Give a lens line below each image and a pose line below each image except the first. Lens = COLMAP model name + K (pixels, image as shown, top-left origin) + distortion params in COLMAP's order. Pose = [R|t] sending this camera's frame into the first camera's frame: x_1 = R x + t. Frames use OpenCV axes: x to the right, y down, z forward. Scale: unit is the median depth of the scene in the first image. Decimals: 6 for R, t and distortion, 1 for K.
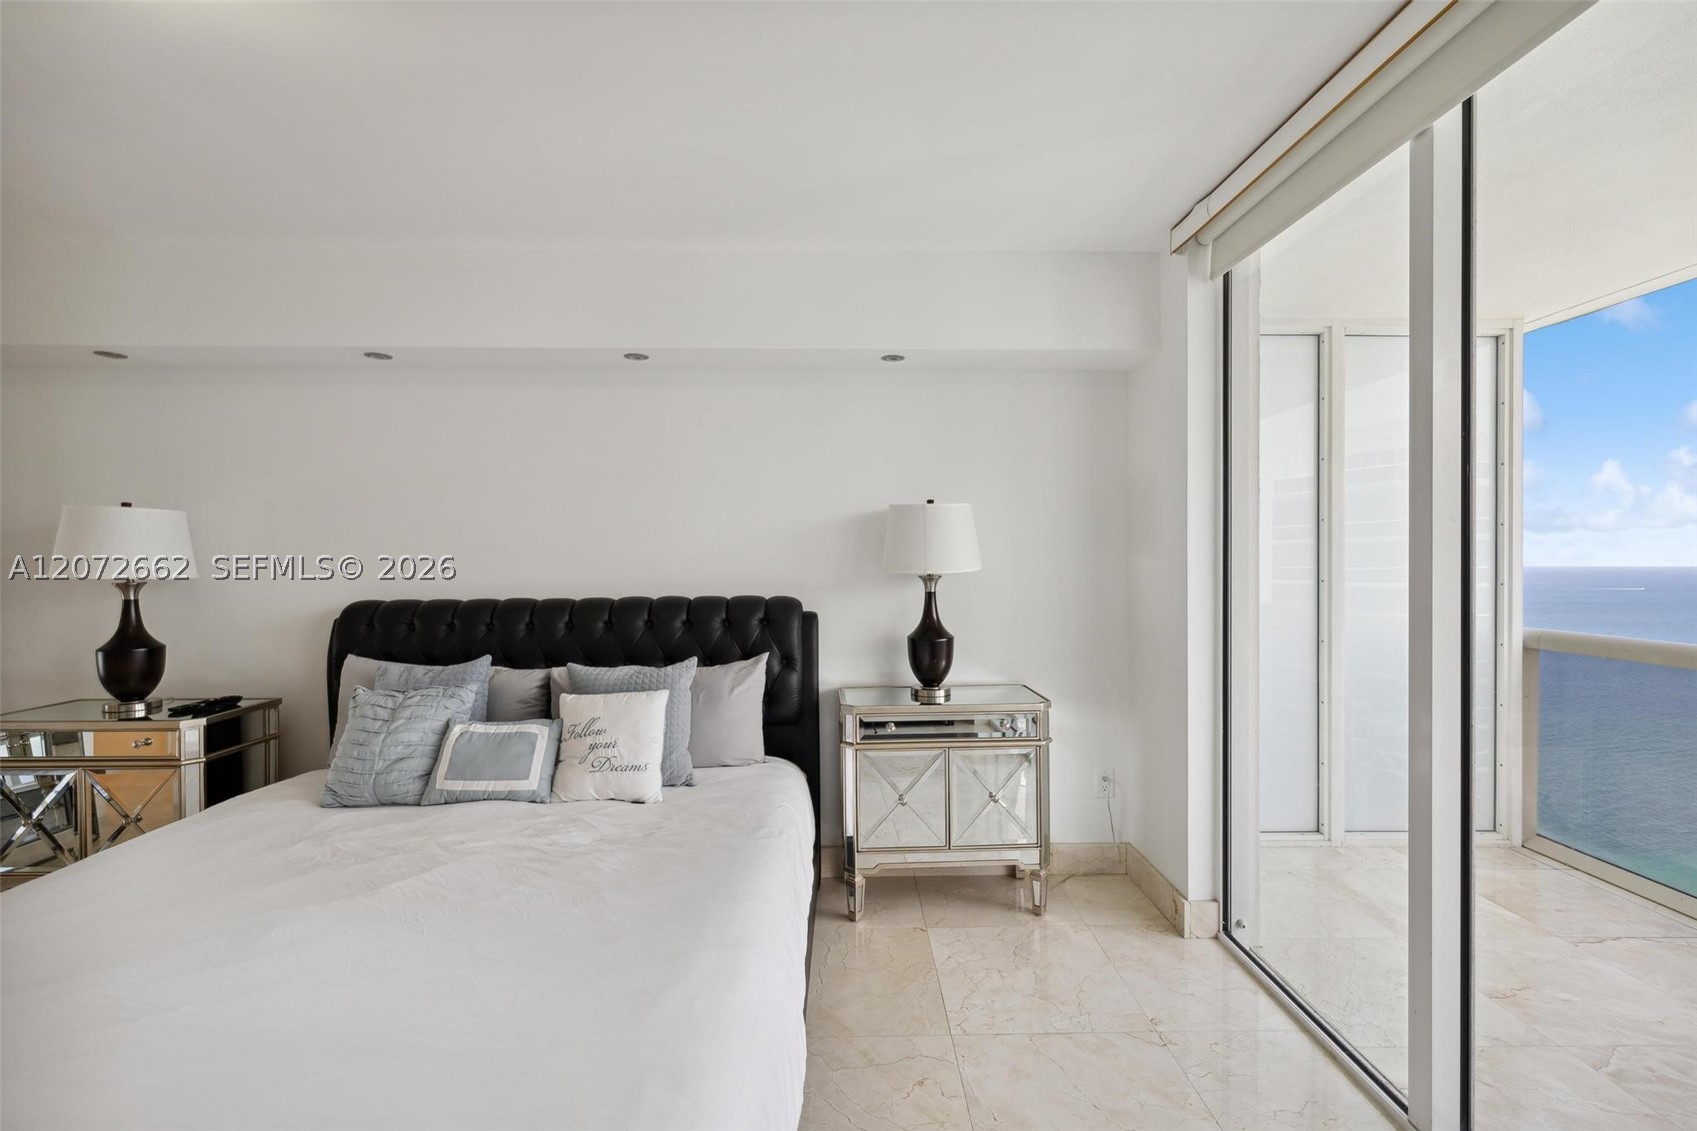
lens RADIAL K [[741.7, 0, 843.9], [0, 741.7, 568.6], [0, 0, 1]] dist [0.004153, 0.000697]
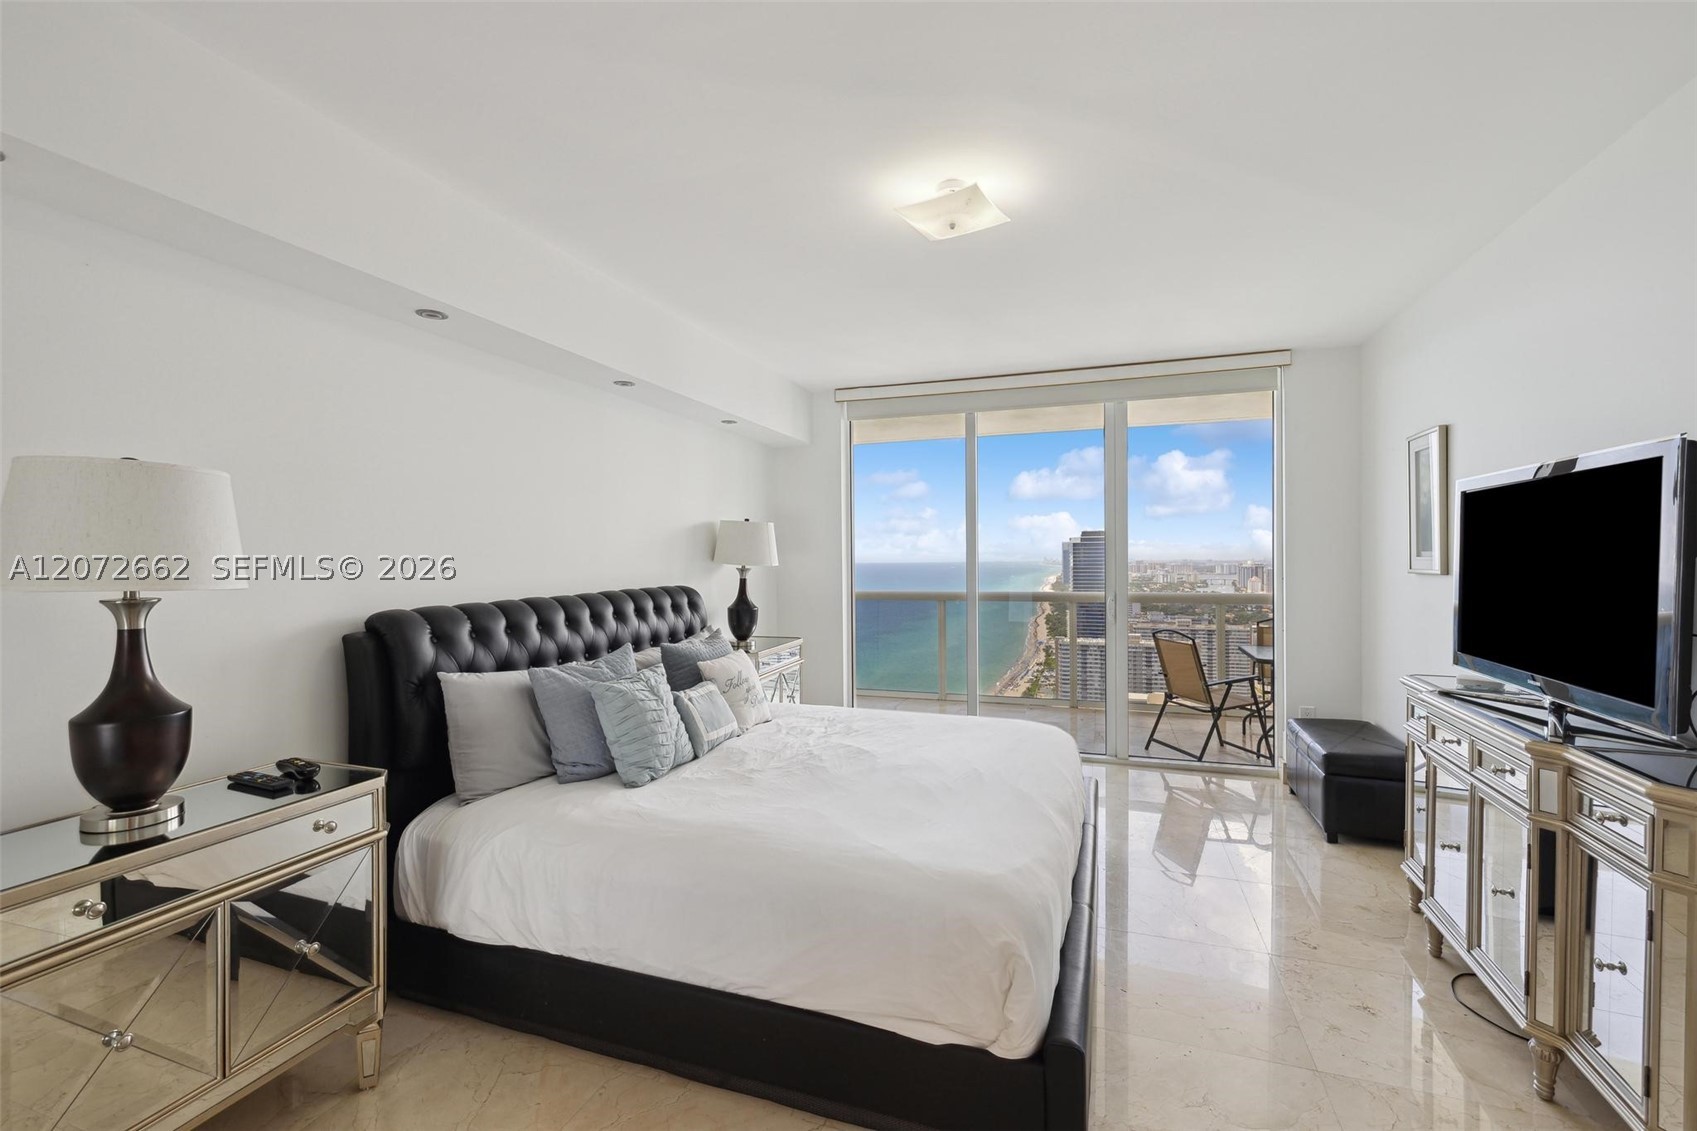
lens RADIAL K [[741.7, 0, 838.3], [0, 741.7, 569.7], [0, 0, 1]] dist [0.004153, 0.000697]
pose [[0.358381, -0.018574, 0.933390, -1.303650], [0.027086, 0.999588, 0.009492, 0.003864], [-0.933182, 0.021880, 0.358737, 0.276716]]
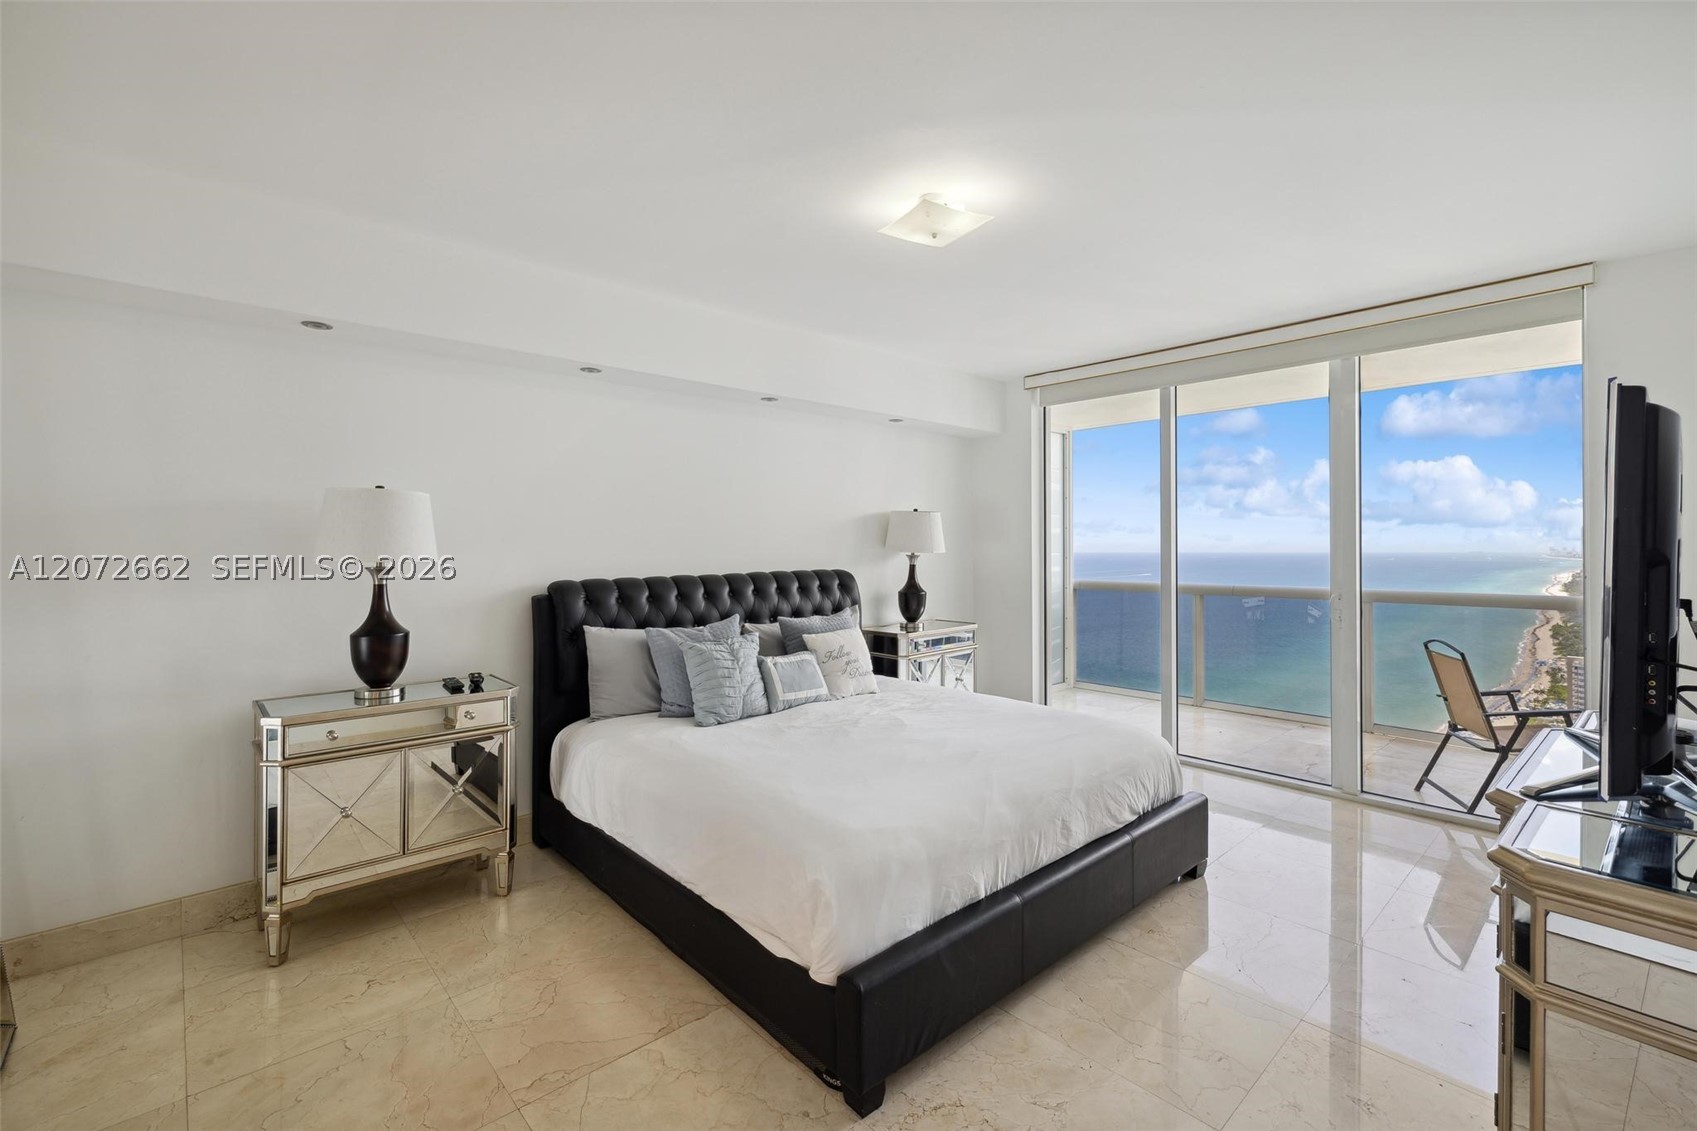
lens RADIAL K [[741.7, 0, 822.6], [0, 741.7, 551.0], [0, 0, 1]] dist [0.004153, 0.000697]
pose [[0.767499, -0.005371, 0.641028, -1.145455], [0.015333, 0.999833, -0.009981, 0.014765], [-0.640867, 0.017489, 0.767453, -0.146487]]
